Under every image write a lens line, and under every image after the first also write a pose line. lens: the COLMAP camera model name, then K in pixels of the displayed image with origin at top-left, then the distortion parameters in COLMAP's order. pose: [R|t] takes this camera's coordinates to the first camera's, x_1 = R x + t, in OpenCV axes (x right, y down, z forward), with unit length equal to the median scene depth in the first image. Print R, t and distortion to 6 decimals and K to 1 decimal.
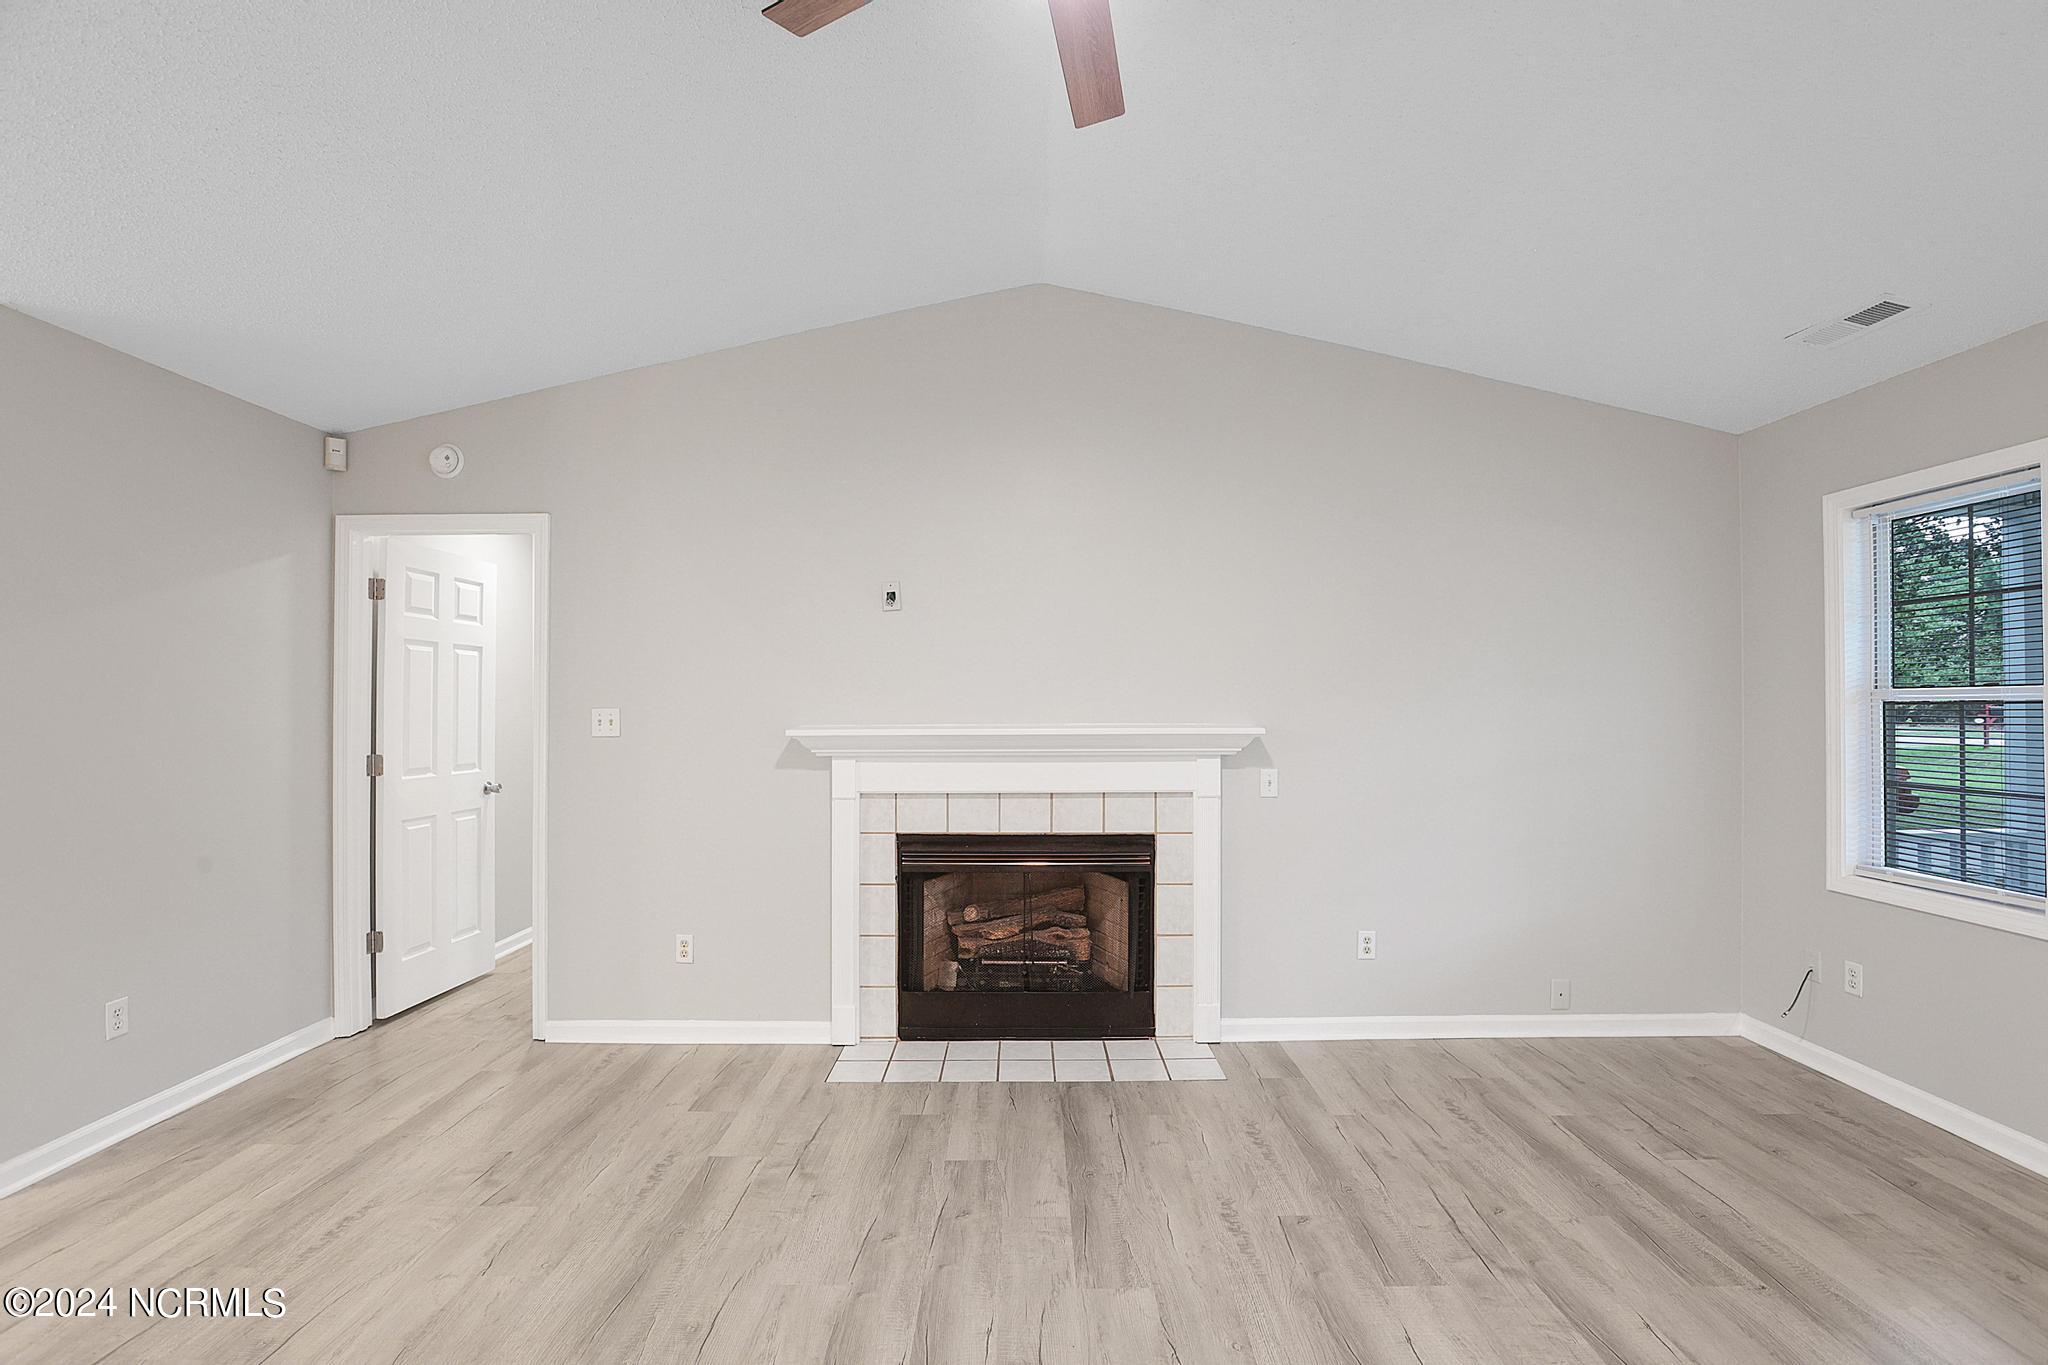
lens RADIAL K [[933.9, 0, 1022.3], [0, 933.9, 691.0], [0, 0, 1]] dist [-0.057441, 0.022248]
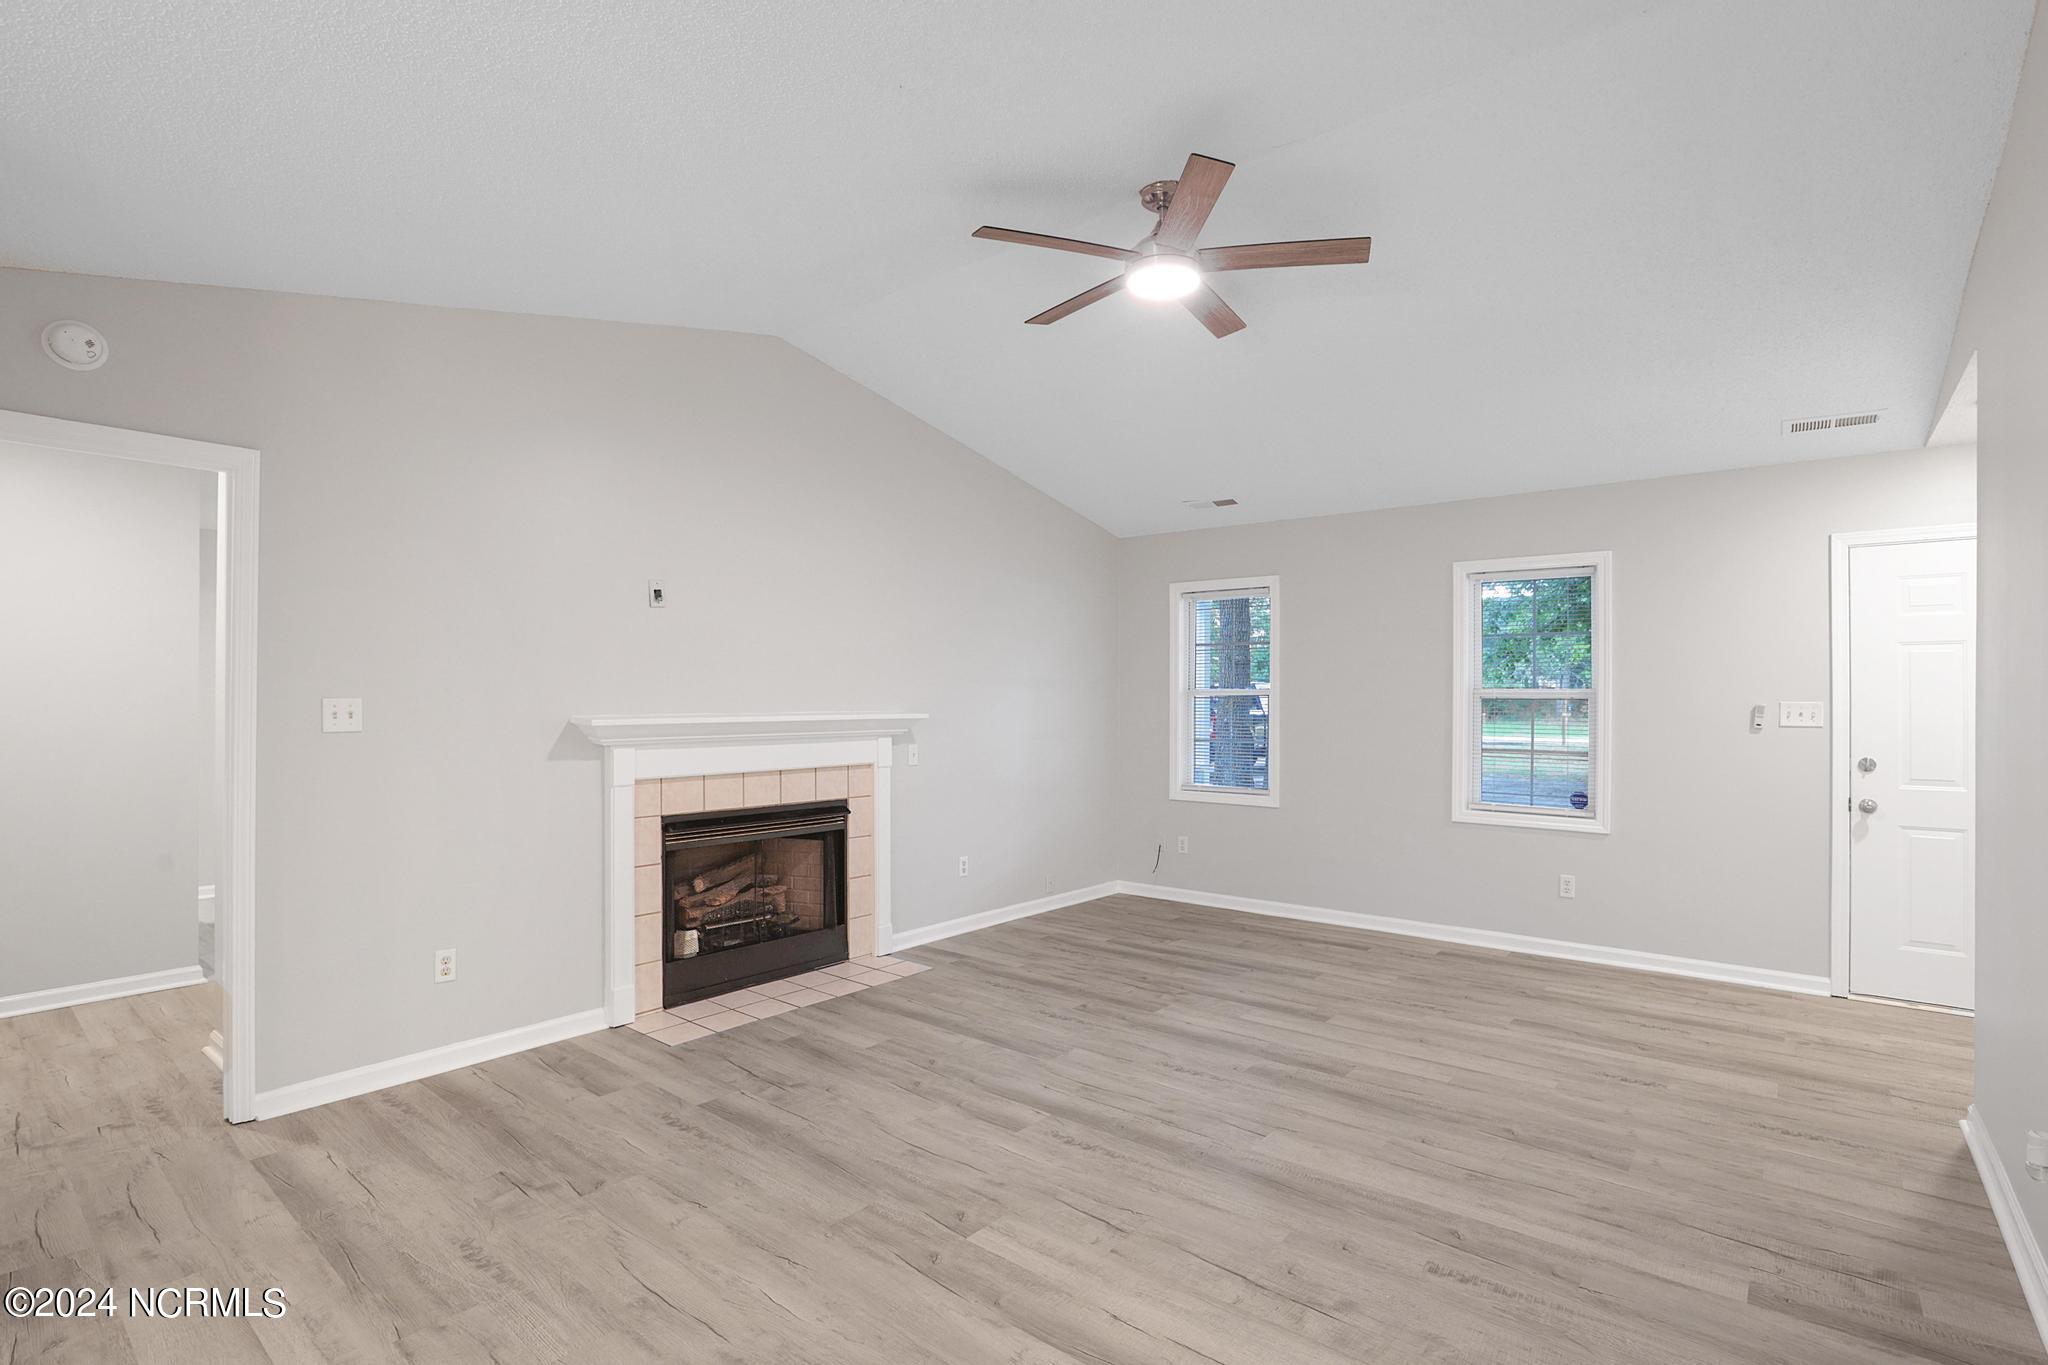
lens RADIAL K [[981.8, 0, 1024.0], [0, 981.8, 682.5], [0, 0, 1]] dist [-0.060224, 0.023305]
pose [[0.634138, 0.015188, 0.773071, -0.744668], [-0.015811, 0.999853, -0.006675, 0.001089], [-0.773058, -0.007990, 0.634285, -0.026084]]
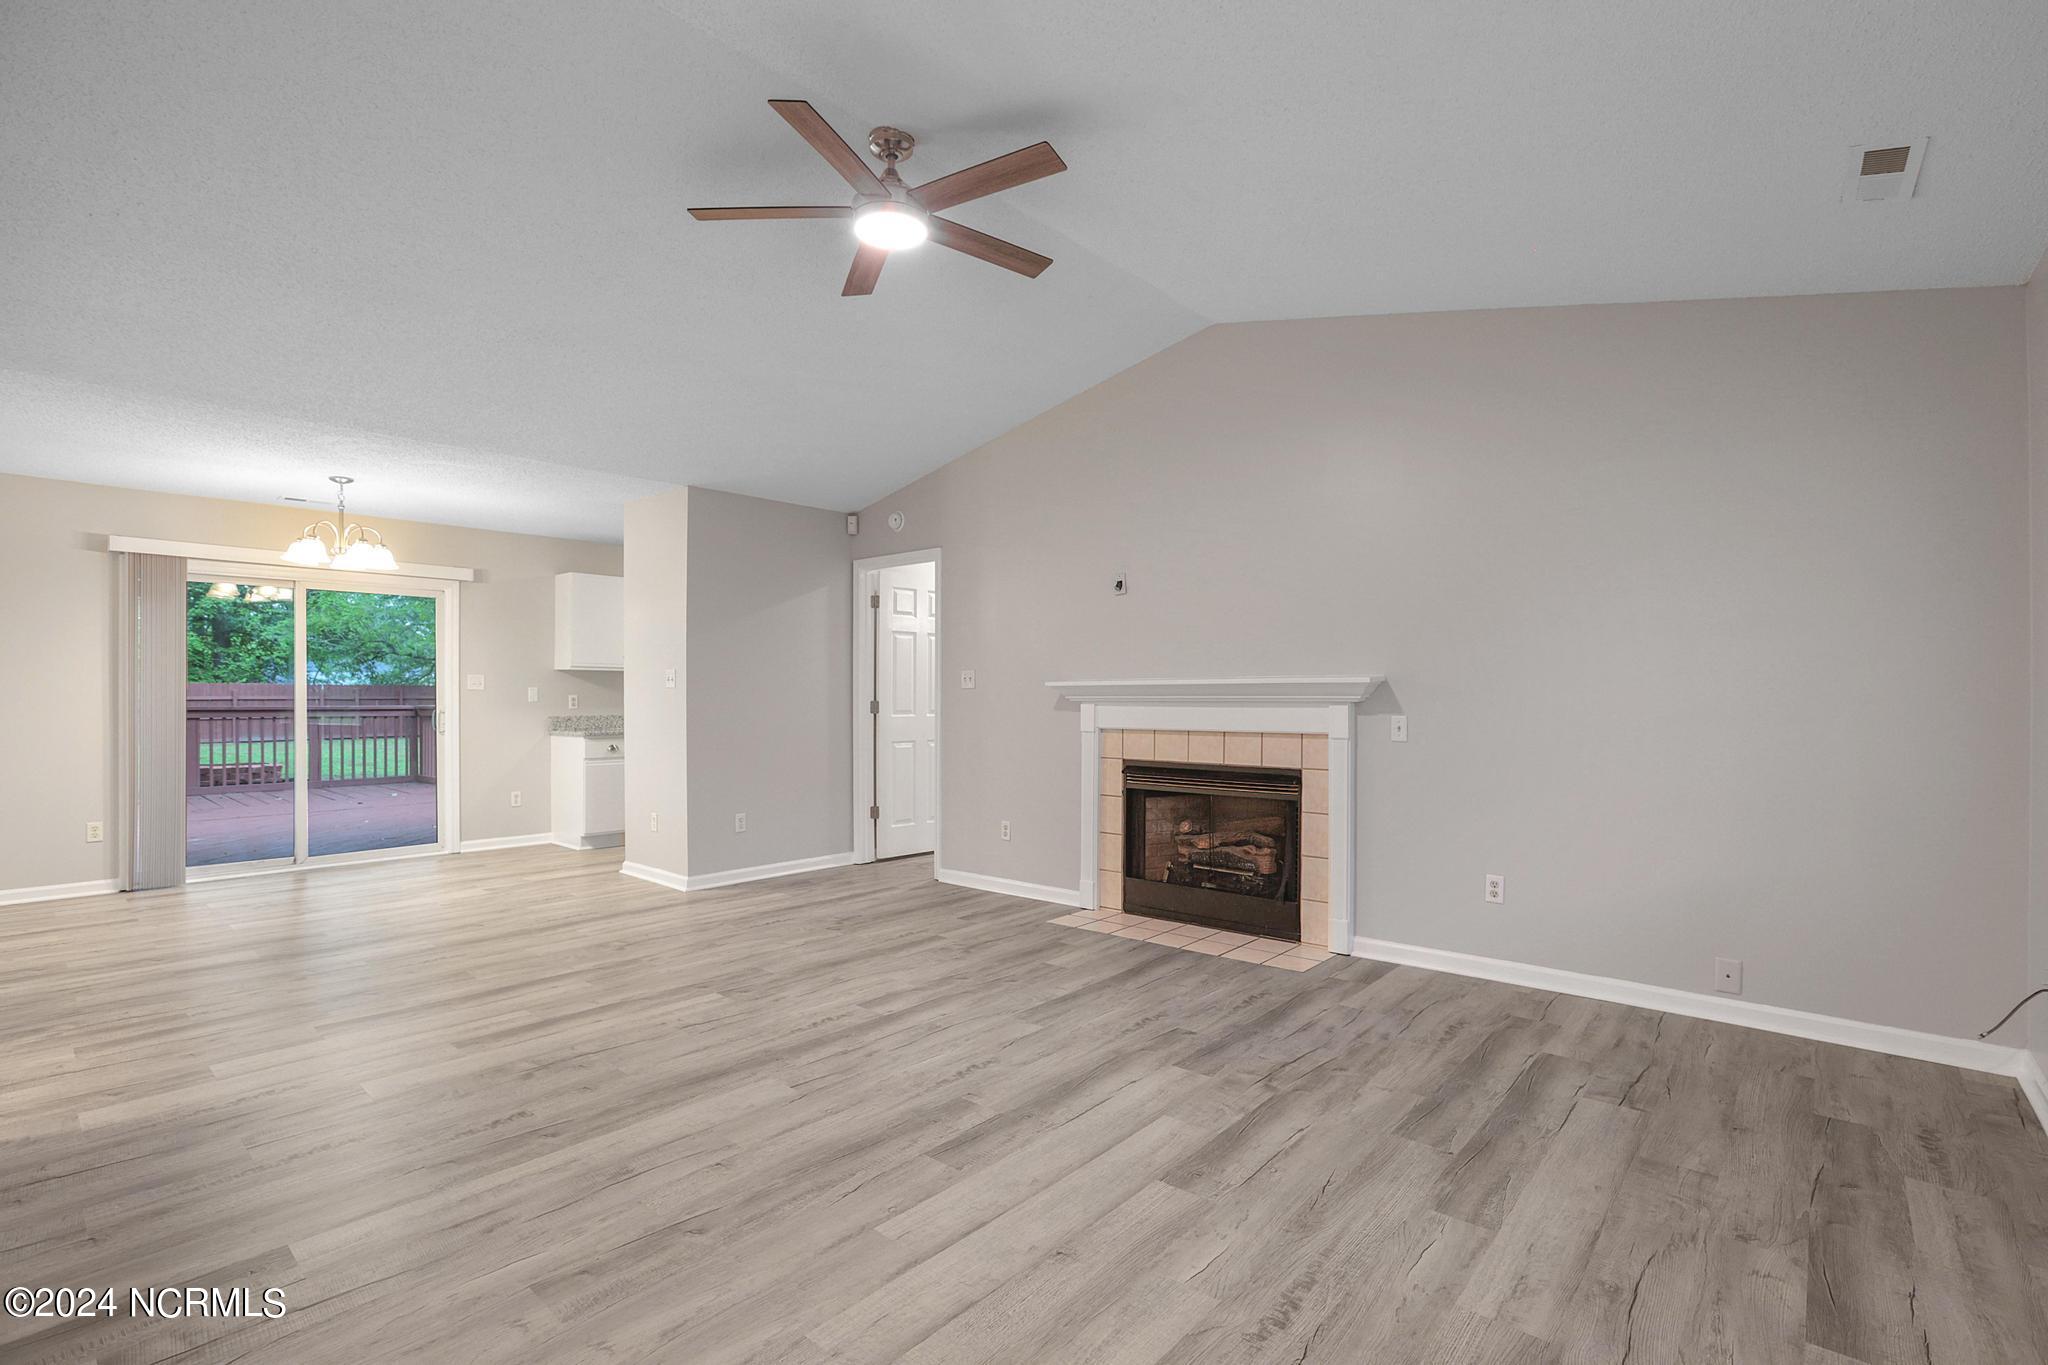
lens RADIAL K [[933.9, 0, 1022.3], [0, 933.9, 691.0], [0, 0, 1]] dist [-0.057441, 0.022248]
pose [[0.748447, -0.001872, -0.663192, 0.663114], [0.011093, 0.999891, 0.009697, 0.039677], [0.663102, -0.014615, 0.748387, -0.110177]]
